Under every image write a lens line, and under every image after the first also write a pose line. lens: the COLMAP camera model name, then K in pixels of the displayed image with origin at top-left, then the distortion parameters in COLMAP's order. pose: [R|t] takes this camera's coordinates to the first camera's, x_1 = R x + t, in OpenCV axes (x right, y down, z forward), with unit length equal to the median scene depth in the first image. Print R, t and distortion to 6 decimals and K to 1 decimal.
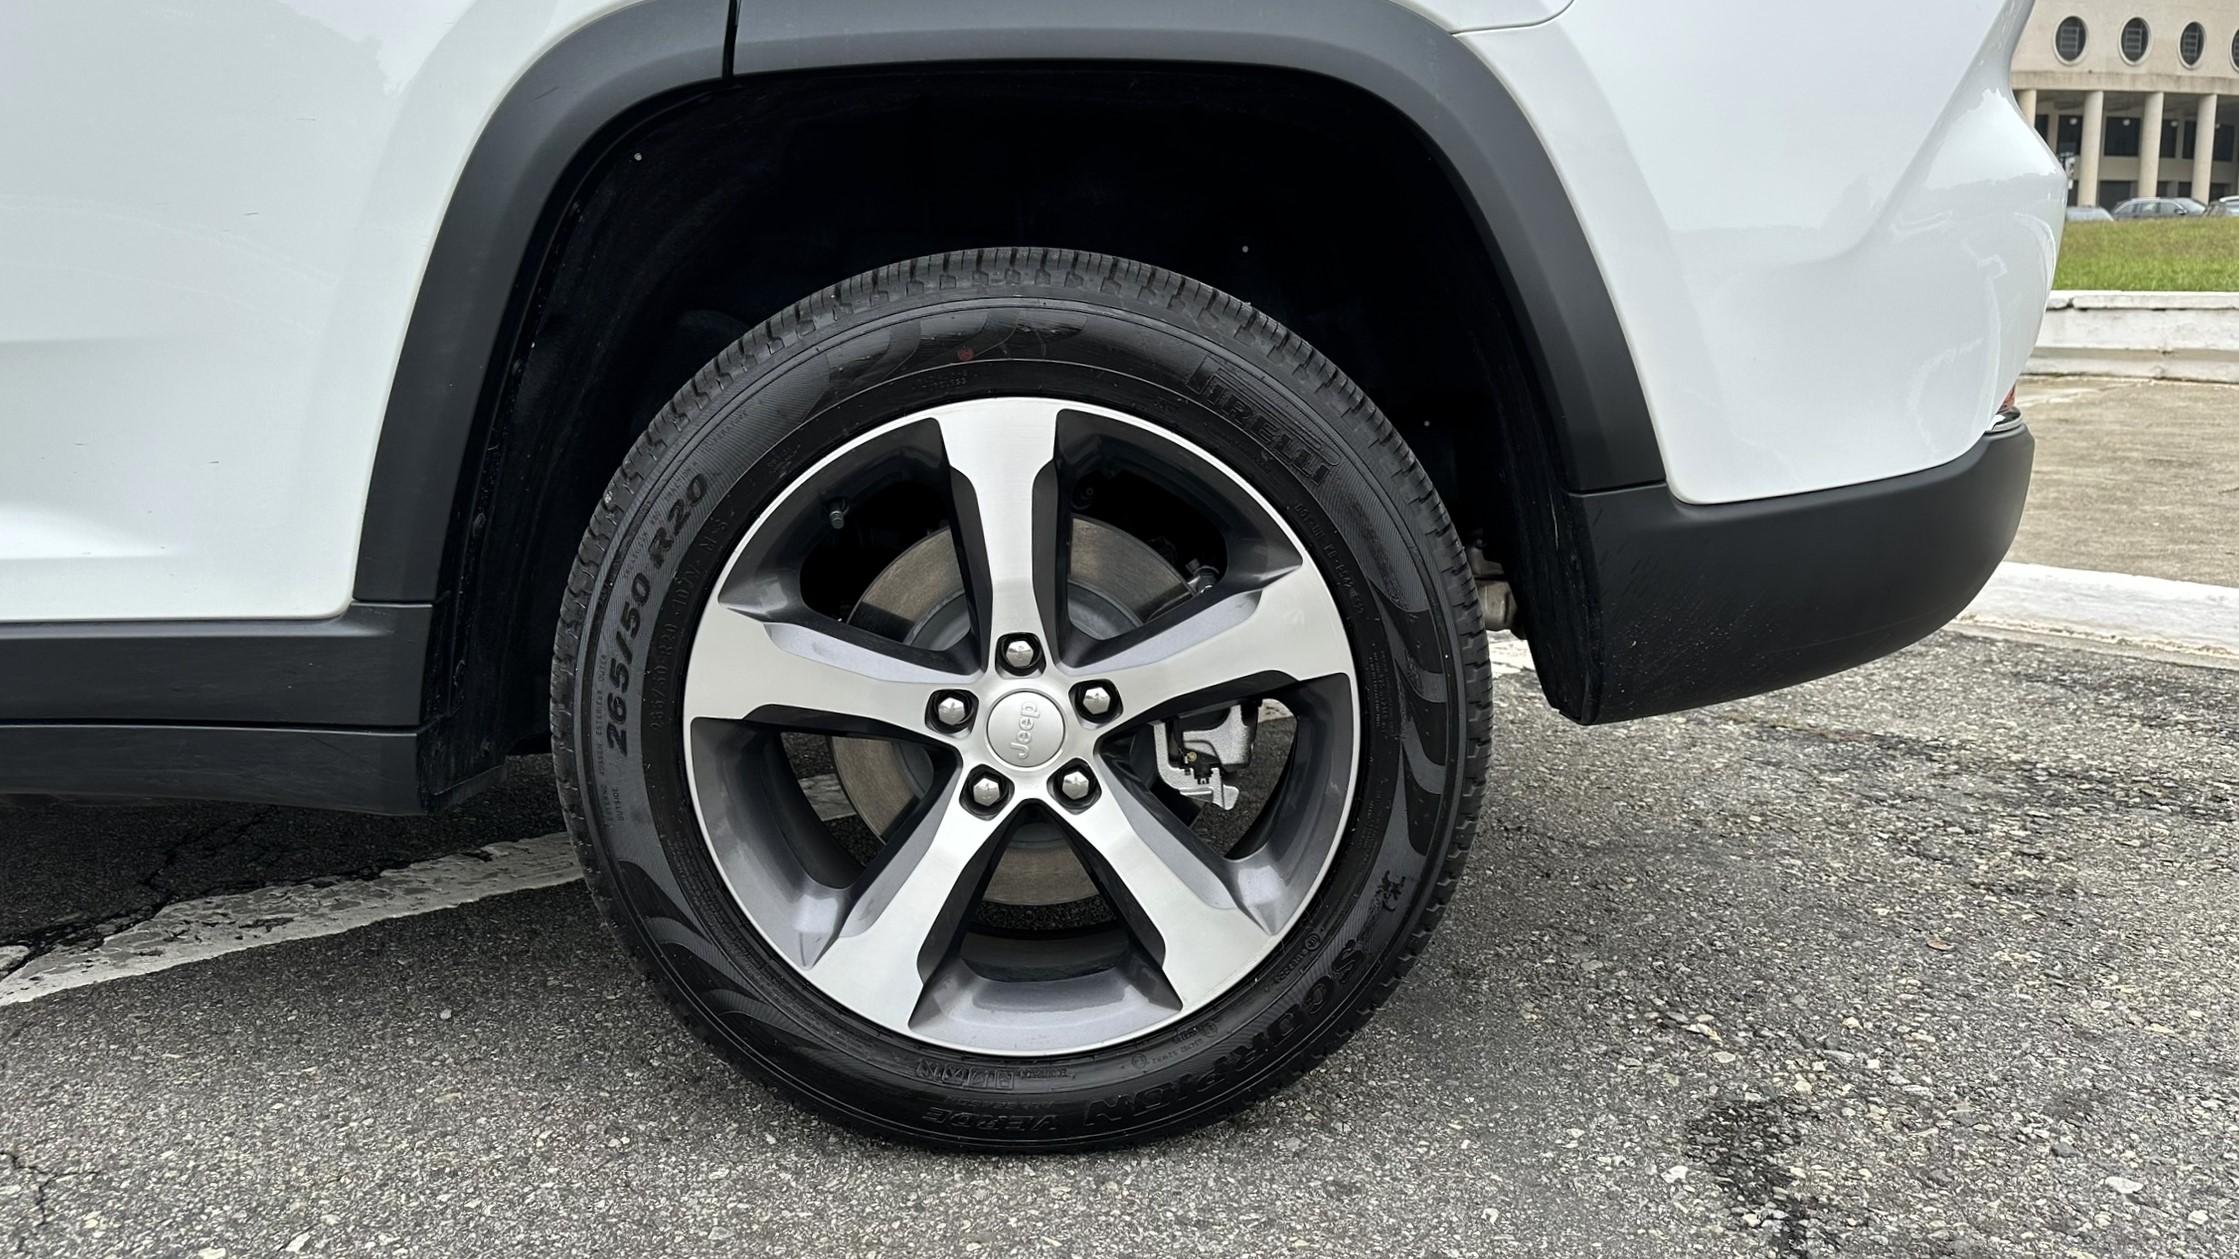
lens RADIAL K [[1612.0, 0, 1161.3], [0, 1612.0, 633.4], [0, 0, 1]] dist [0.109418, -0.116481]
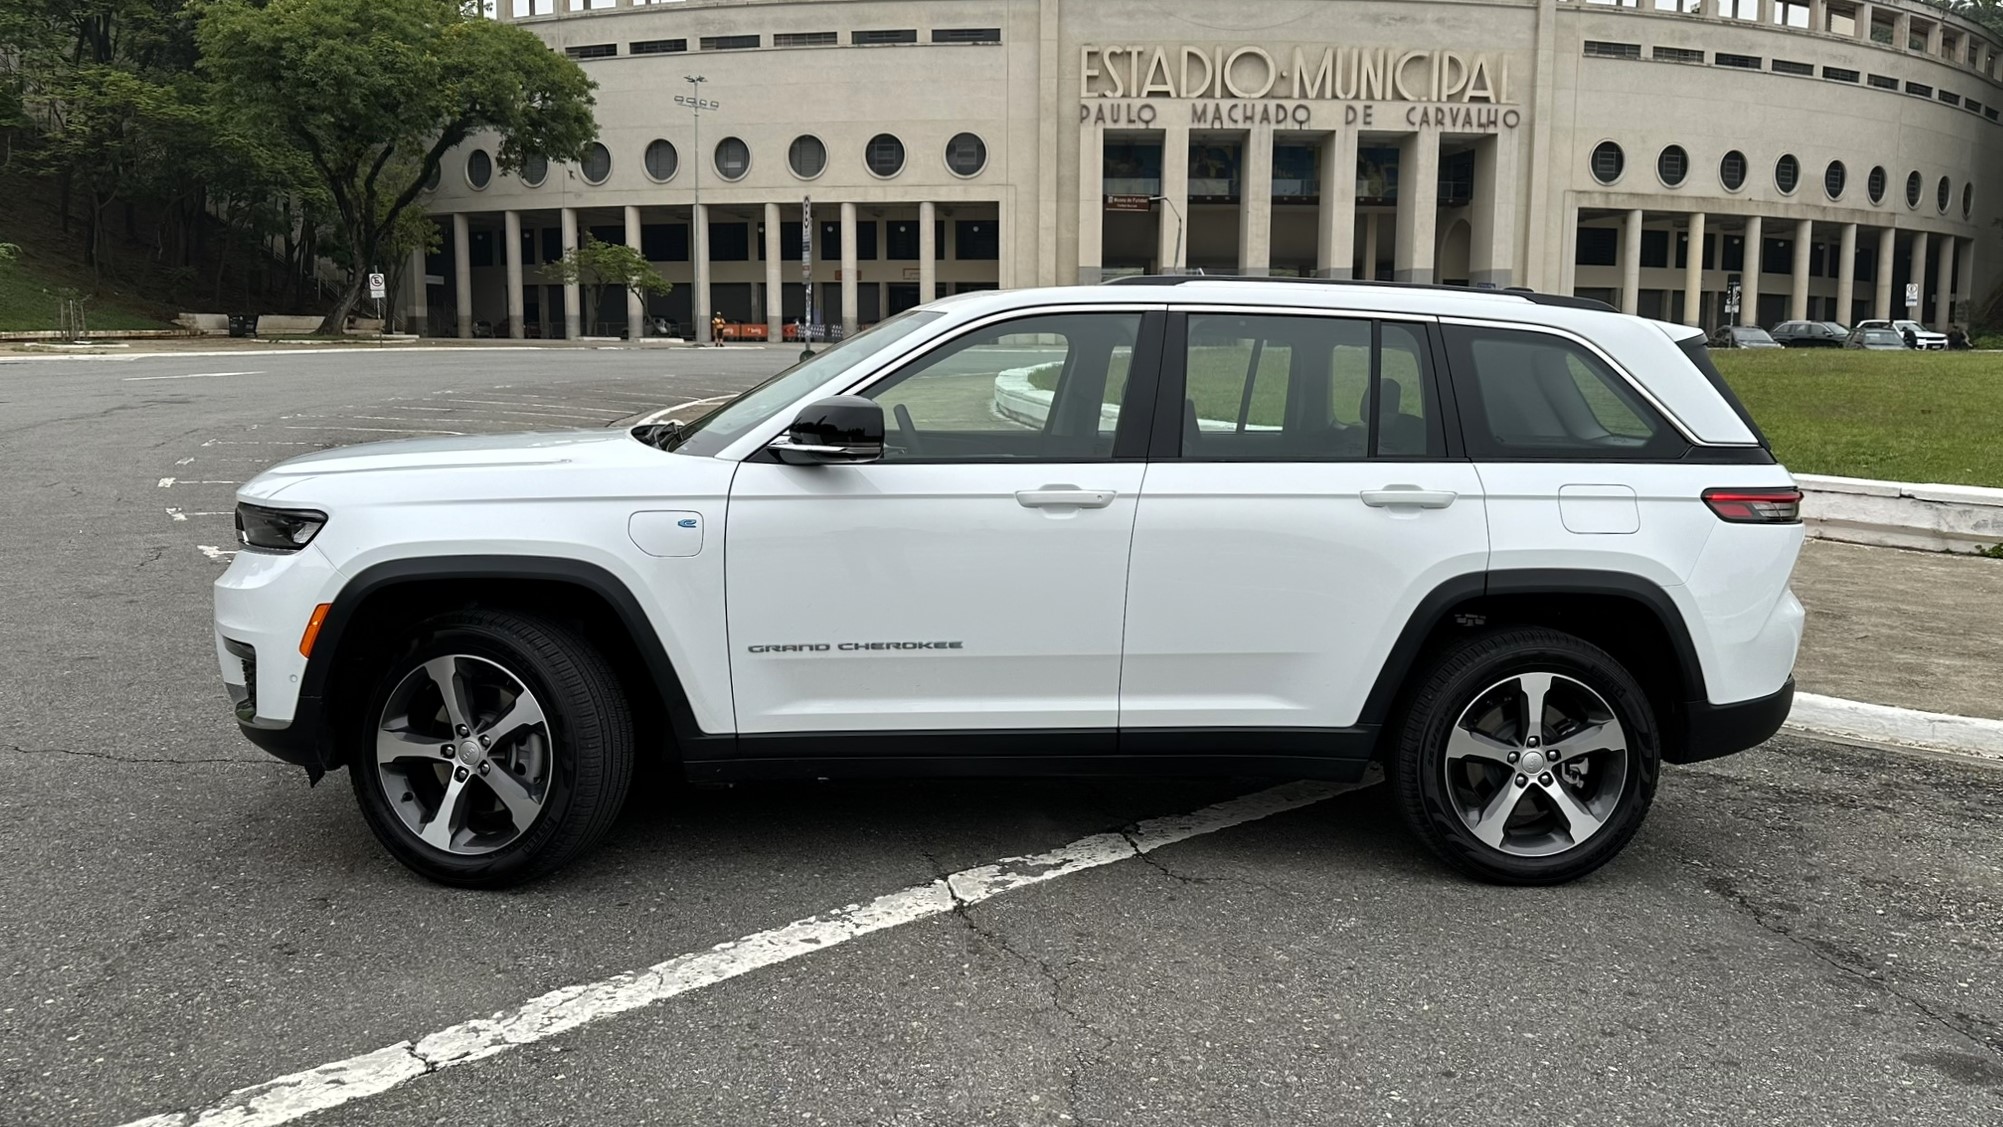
lens RADIAL K [[1640.7, 0, 1001.5], [0, 1640.7, 563.5], [0, 0, 1]] dist [0.004048, 0.002524]
pose [[0.995986, 0.030447, 0.084169, -1.543417], [-0.024657, 0.997313, -0.068987, -0.098400], [-0.086044, 0.066635, 0.994061, -2.476526]]
